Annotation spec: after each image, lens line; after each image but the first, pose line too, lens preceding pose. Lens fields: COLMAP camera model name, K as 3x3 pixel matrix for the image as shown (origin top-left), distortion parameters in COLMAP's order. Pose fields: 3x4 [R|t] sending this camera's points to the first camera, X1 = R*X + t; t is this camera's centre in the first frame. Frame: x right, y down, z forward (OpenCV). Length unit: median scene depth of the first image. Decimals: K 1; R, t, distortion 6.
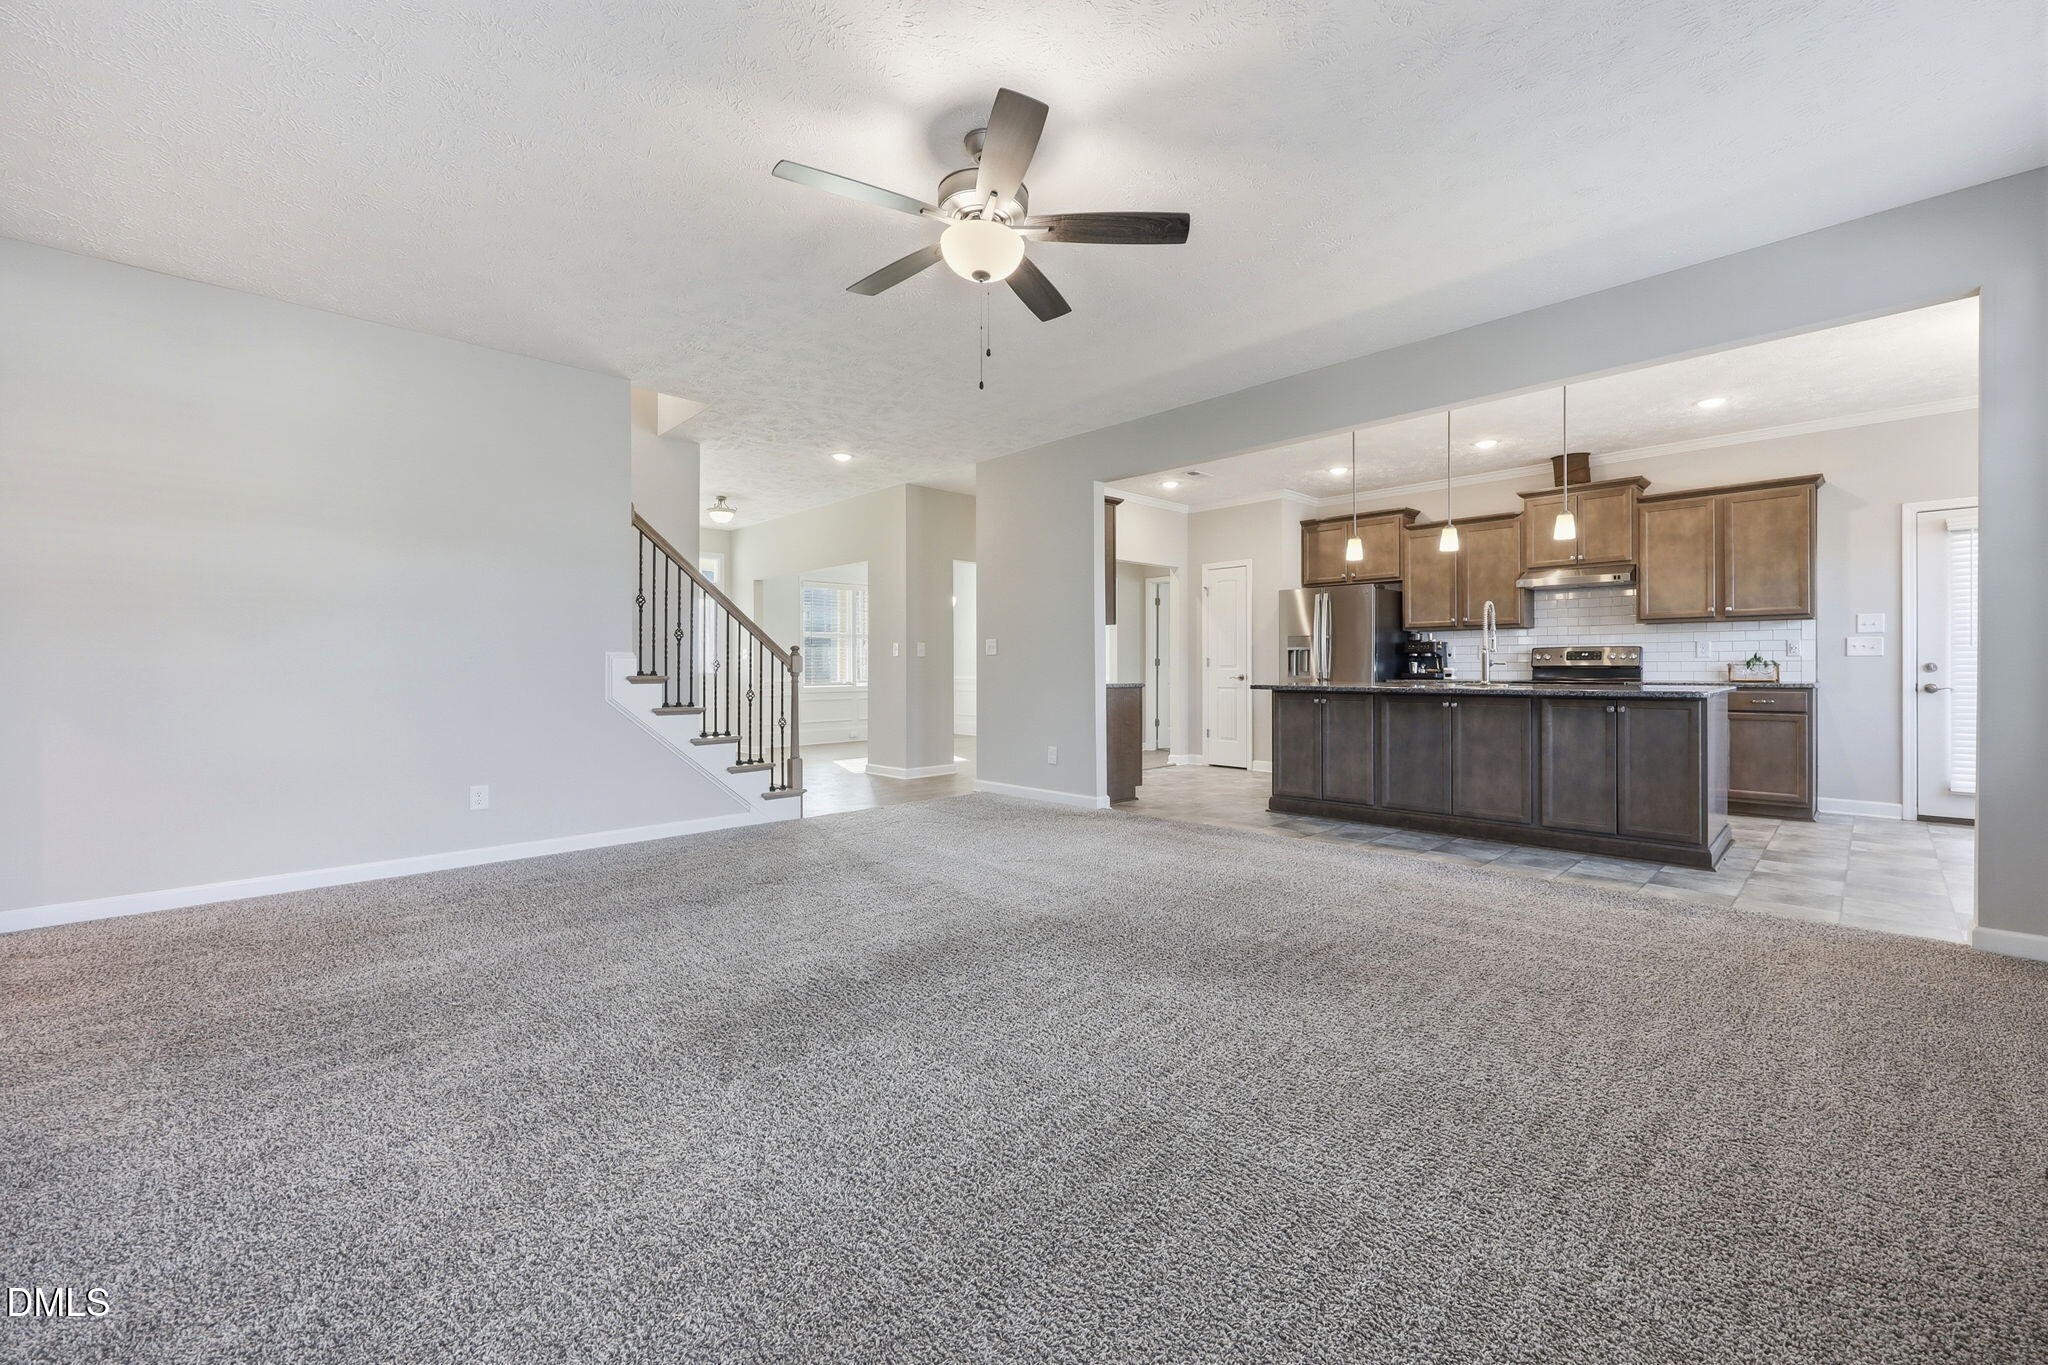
lens RADIAL K [[829.0, 0, 1020.9], [0, 829.0, 669.4], [0, 0, 1]] dist [-0.002946, 0.001246]
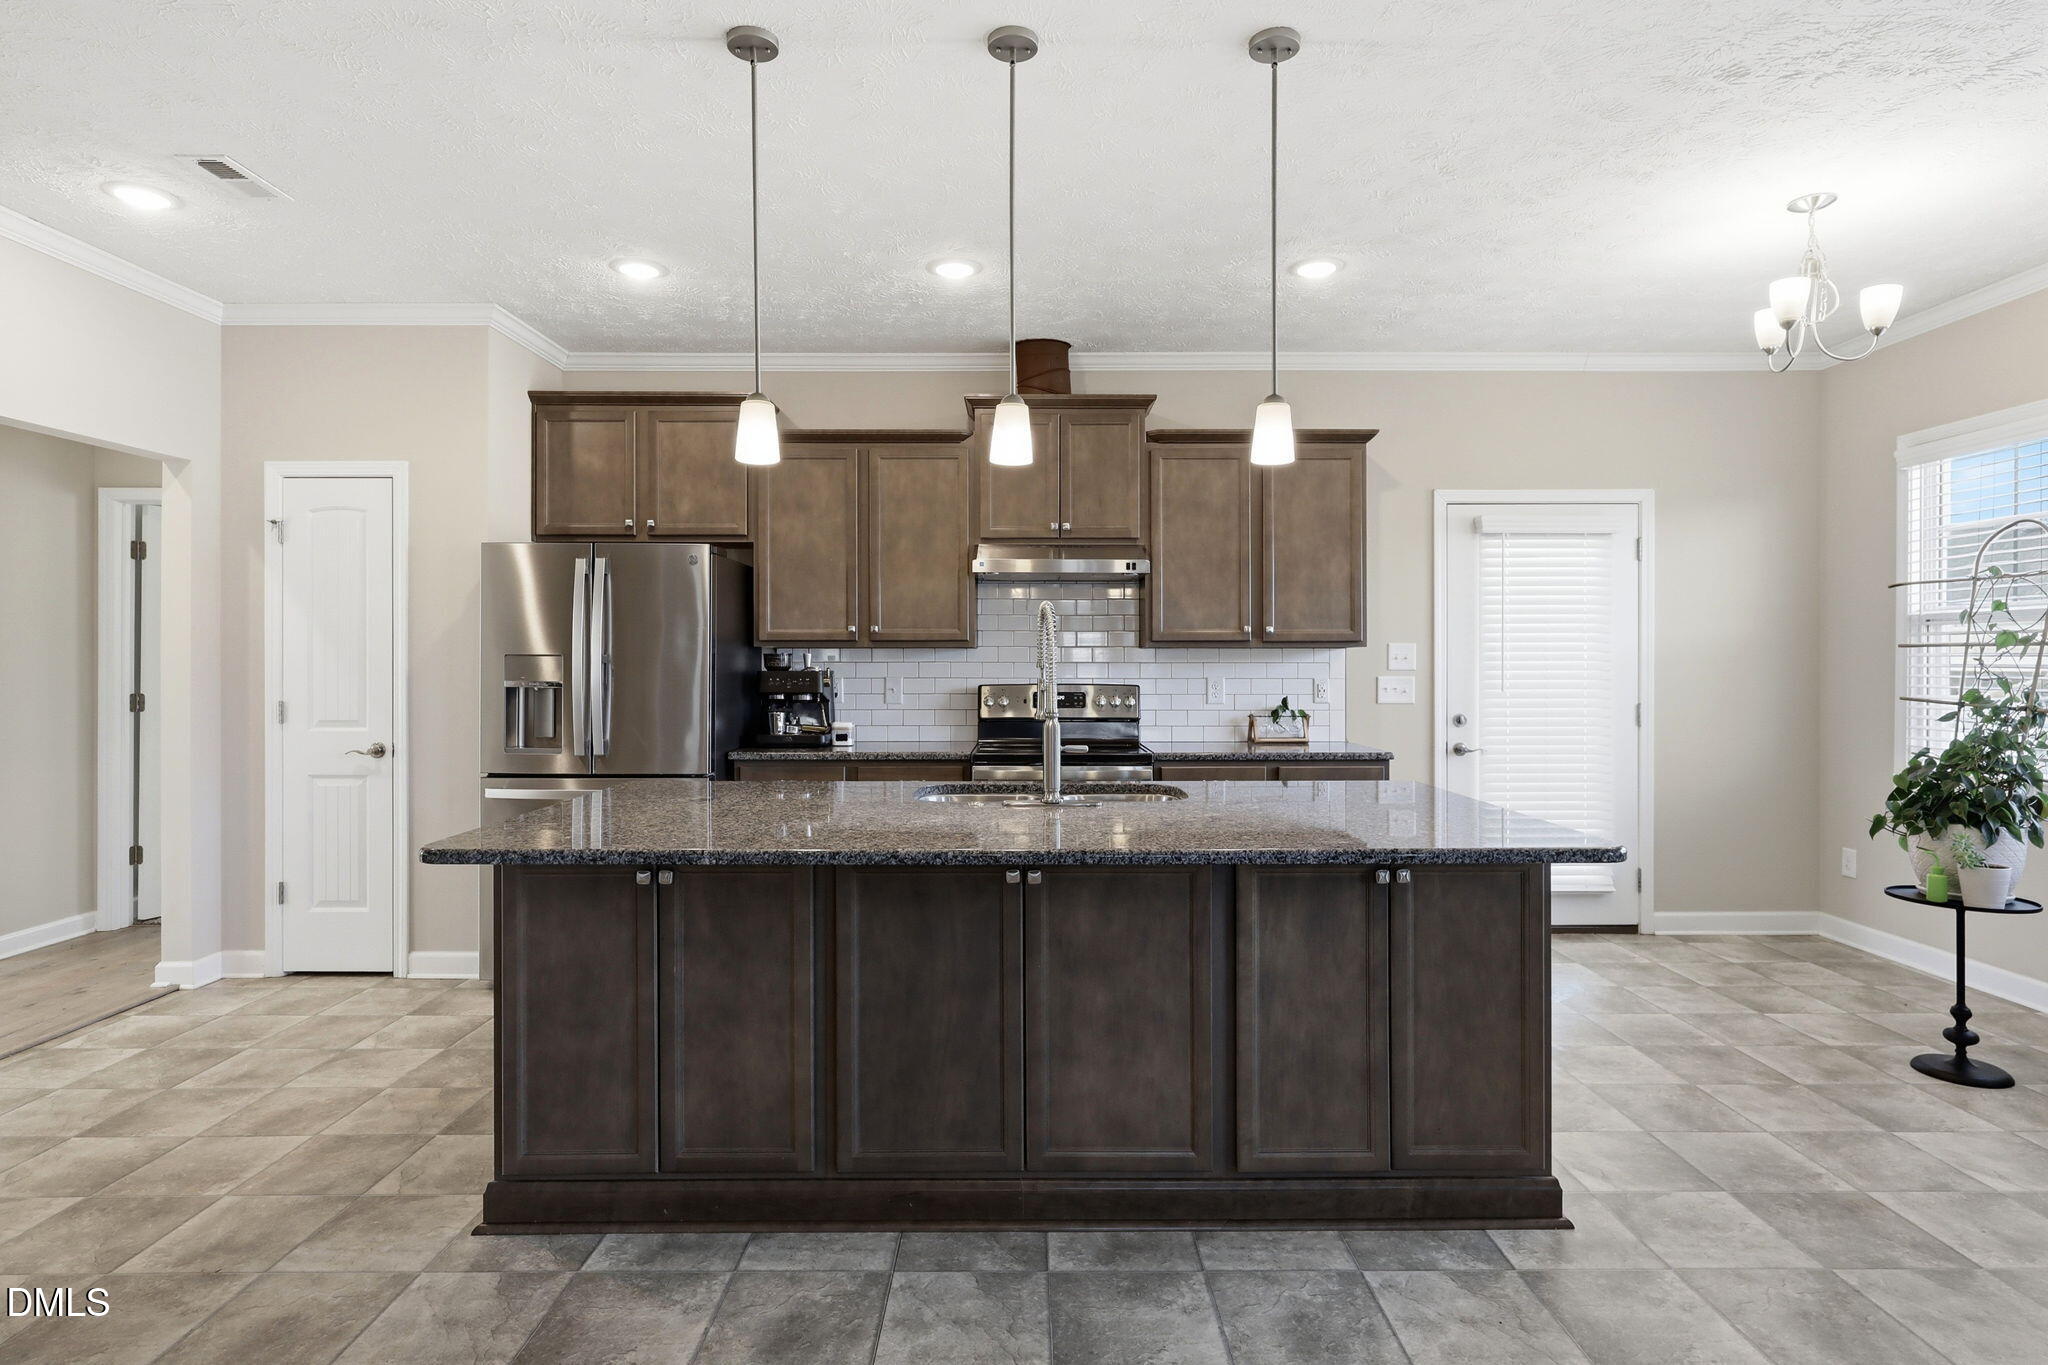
lens RADIAL K [[1068.5, 0, 1029.0], [0, 1068.5, 663.0], [0, 0, 1]] dist [-0.001423, -0.000648]
pose [[0.686916, 0.002463, 0.726732, 0.135490], [-0.000727, 0.999996, -0.002702, -0.041296], [-0.726736, 0.001328, 0.686916, 0.528606]]
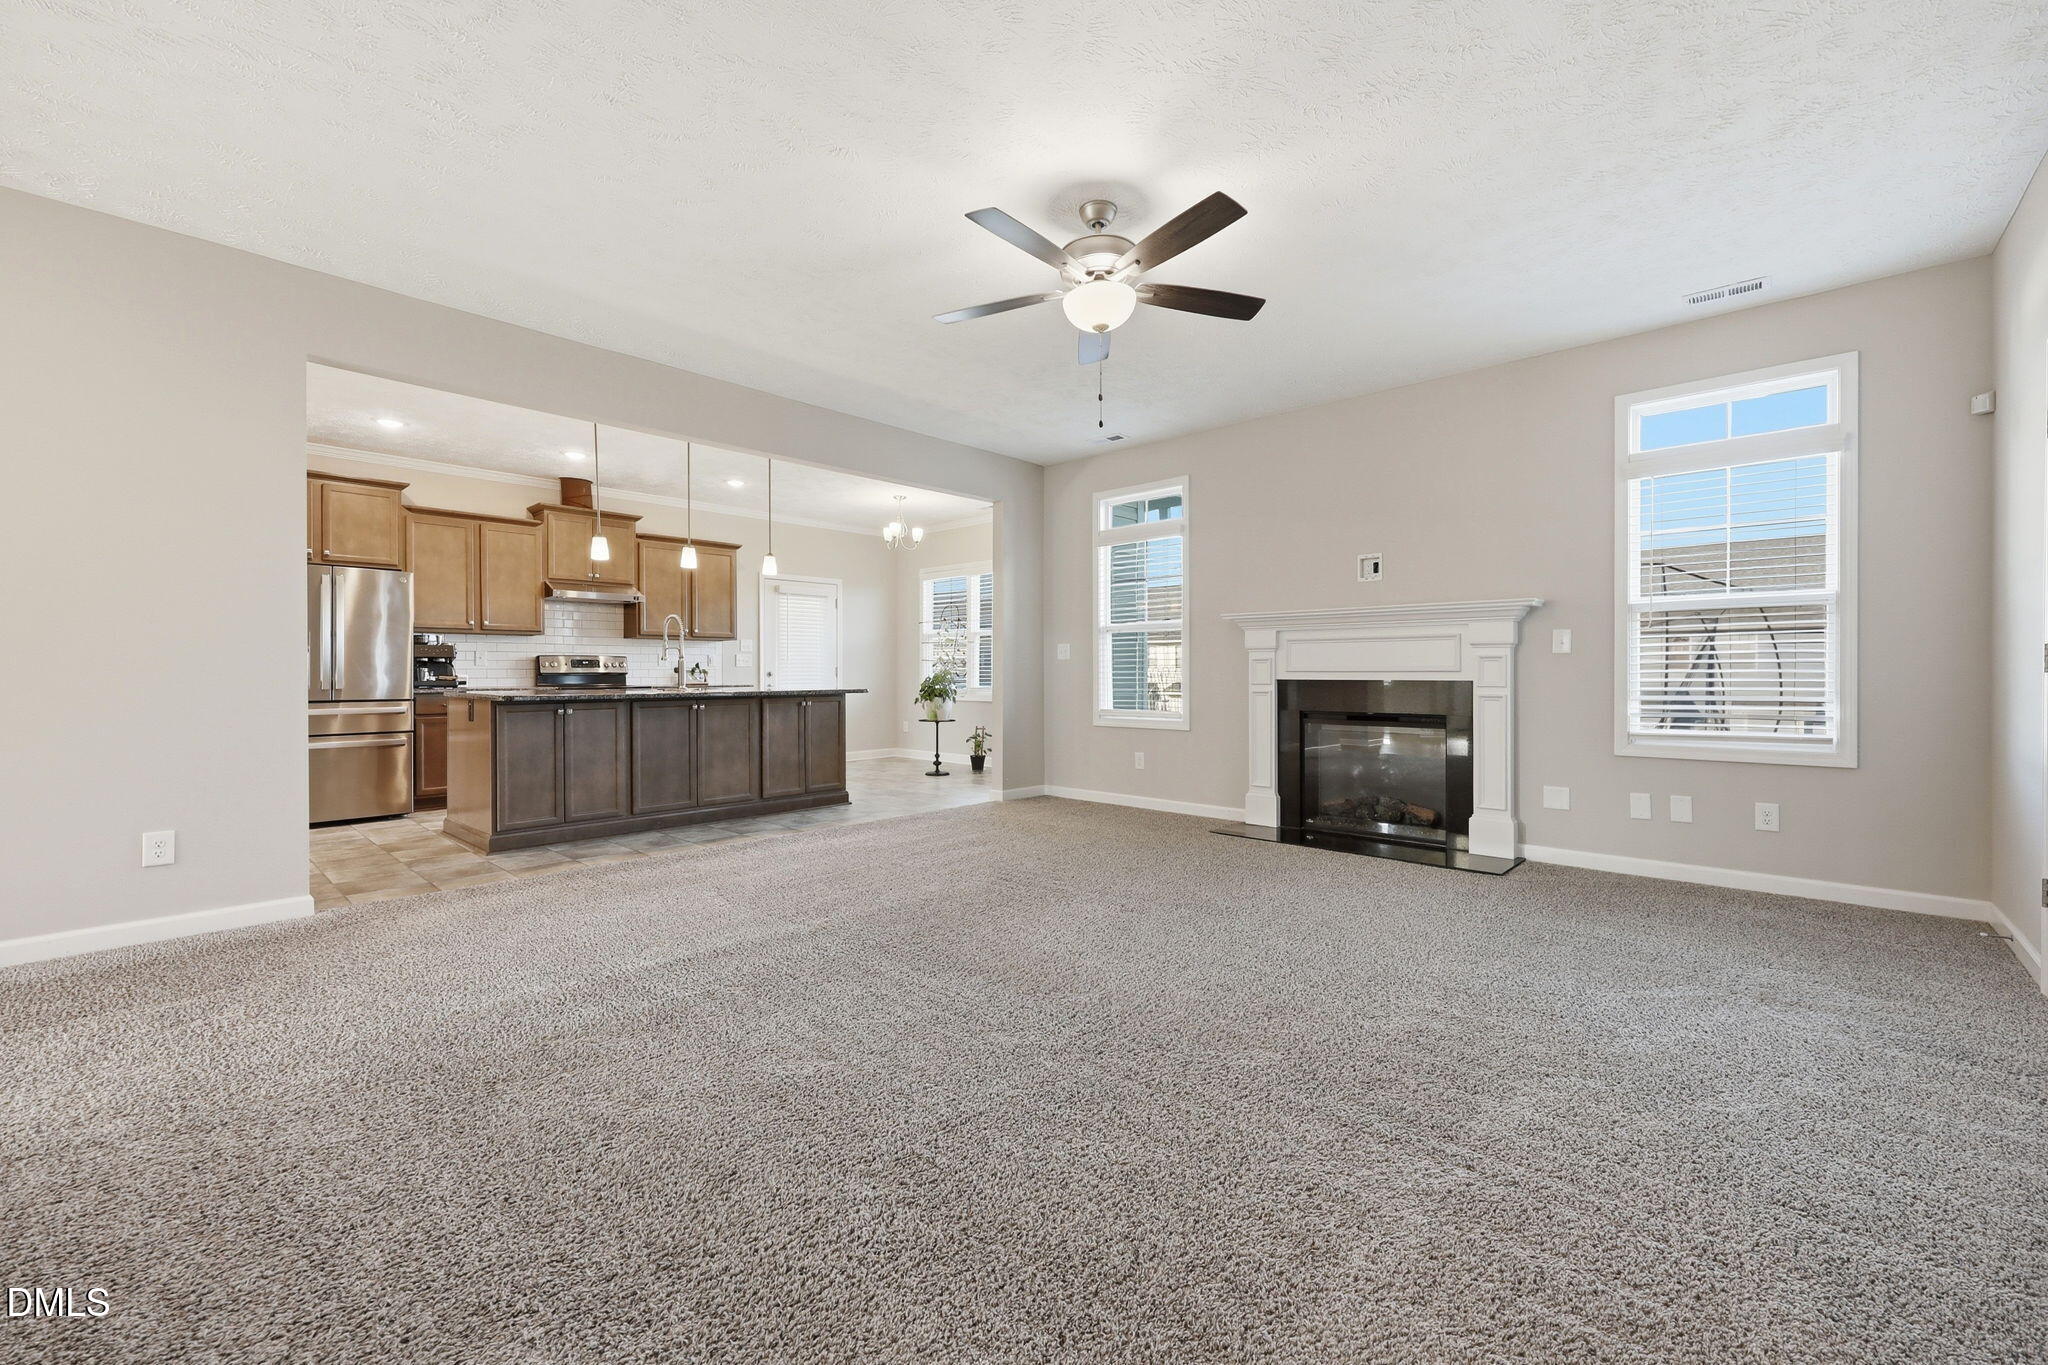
lens RADIAL K [[829.0, 0, 1029.7], [0, 829.0, 678.4], [0, 0, 1]] dist [-0.002946, 0.001246]
pose [[-0.069529, -0.004292, 0.997571, -0.487419], [0.003858, 0.999982, 0.004571, 0.000511], [-0.997572, 0.004166, -0.069511, 0.501002]]
